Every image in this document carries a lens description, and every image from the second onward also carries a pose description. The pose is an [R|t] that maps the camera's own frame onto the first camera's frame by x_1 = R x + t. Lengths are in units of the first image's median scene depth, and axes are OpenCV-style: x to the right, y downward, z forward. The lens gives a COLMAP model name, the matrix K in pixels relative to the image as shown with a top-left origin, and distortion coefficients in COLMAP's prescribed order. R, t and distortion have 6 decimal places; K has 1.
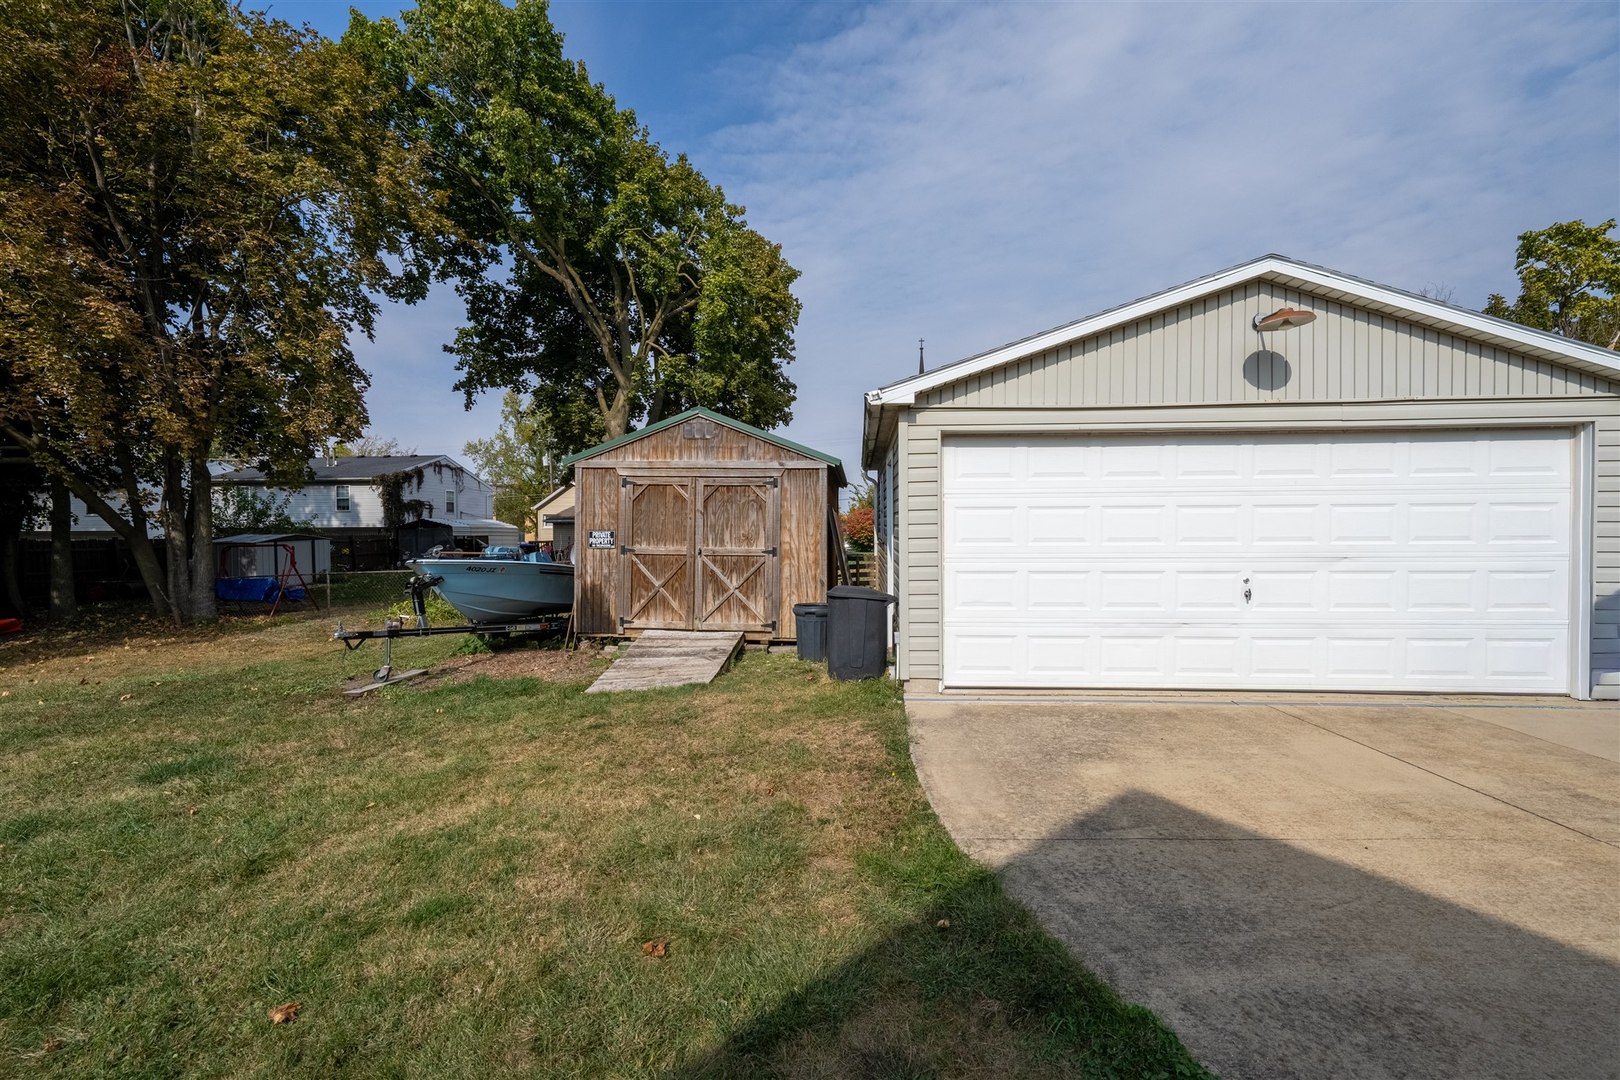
lens RADIAL K [[642.3, 0, 811.6], [0, 642.3, 536.4], [0, 0, 1]] dist [-0.001816, 0.000411]
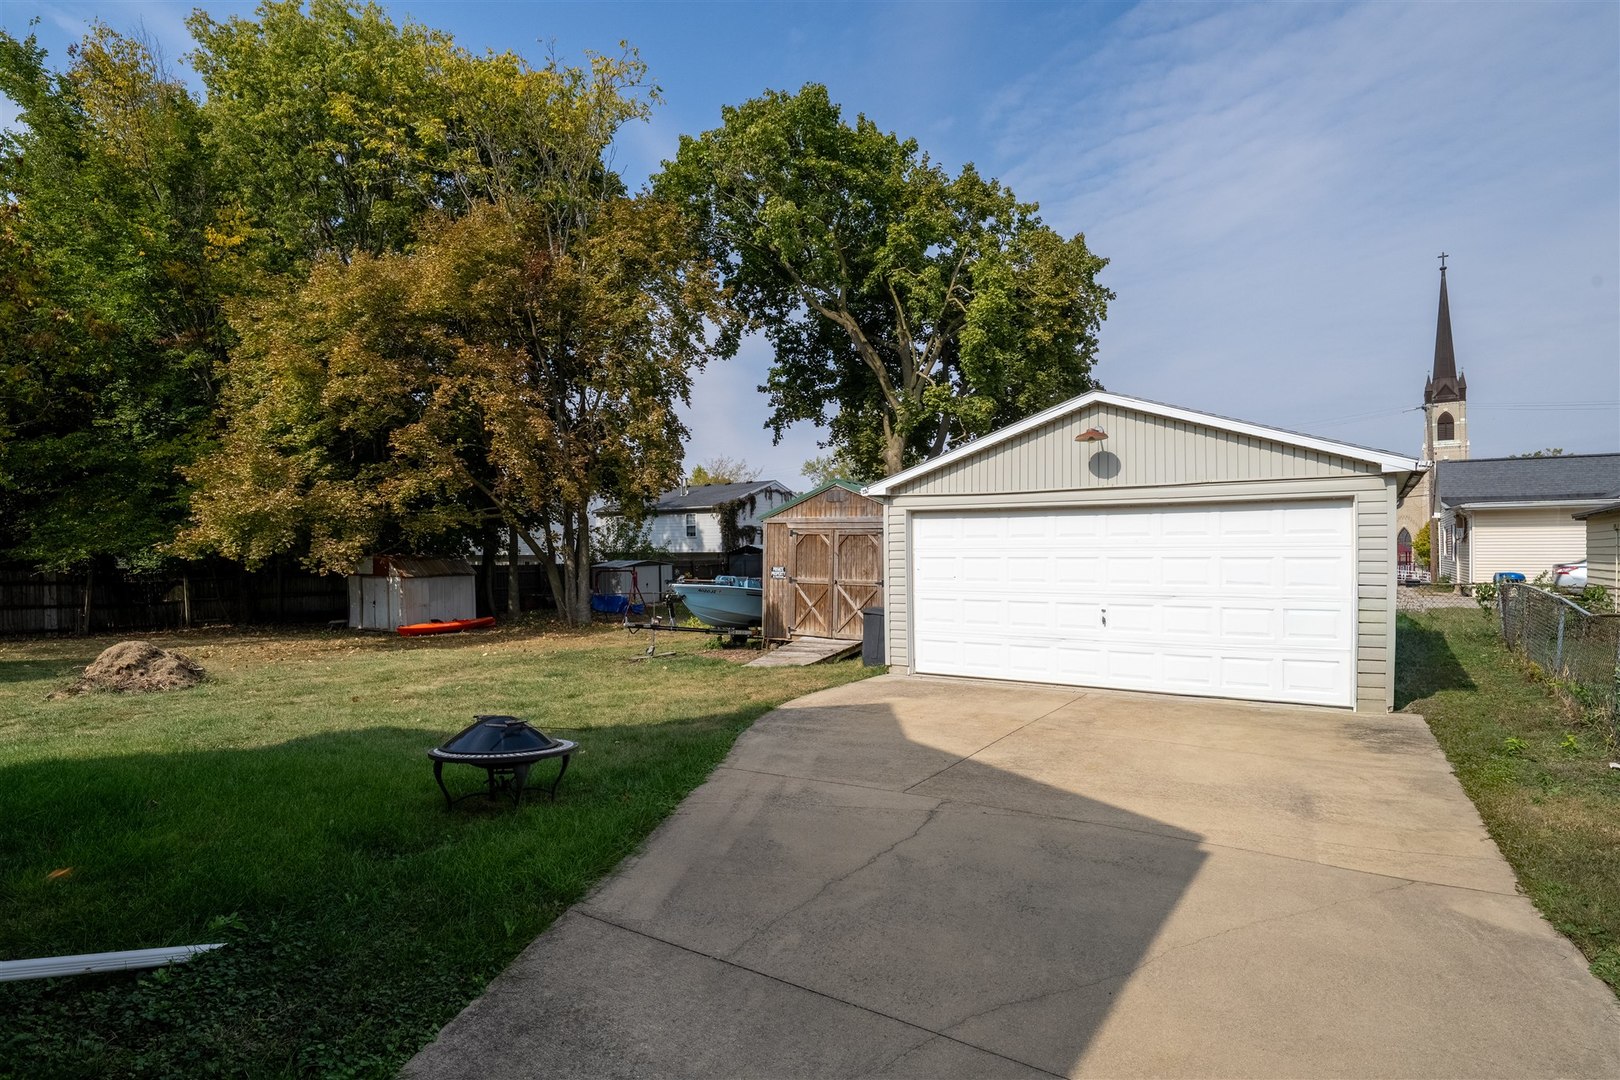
lens RADIAL K [[848.0, 0, 810.2], [0, 848.0, 543.5], [0, 0, 1]] dist [-0.007790, -0.000419]
pose [[0.868710, -0.002879, -0.495313, 0.252318], [-0.006444, 0.999833, -0.017113, -0.010417], [0.495279, 0.018058, 0.868546, -0.231010]]
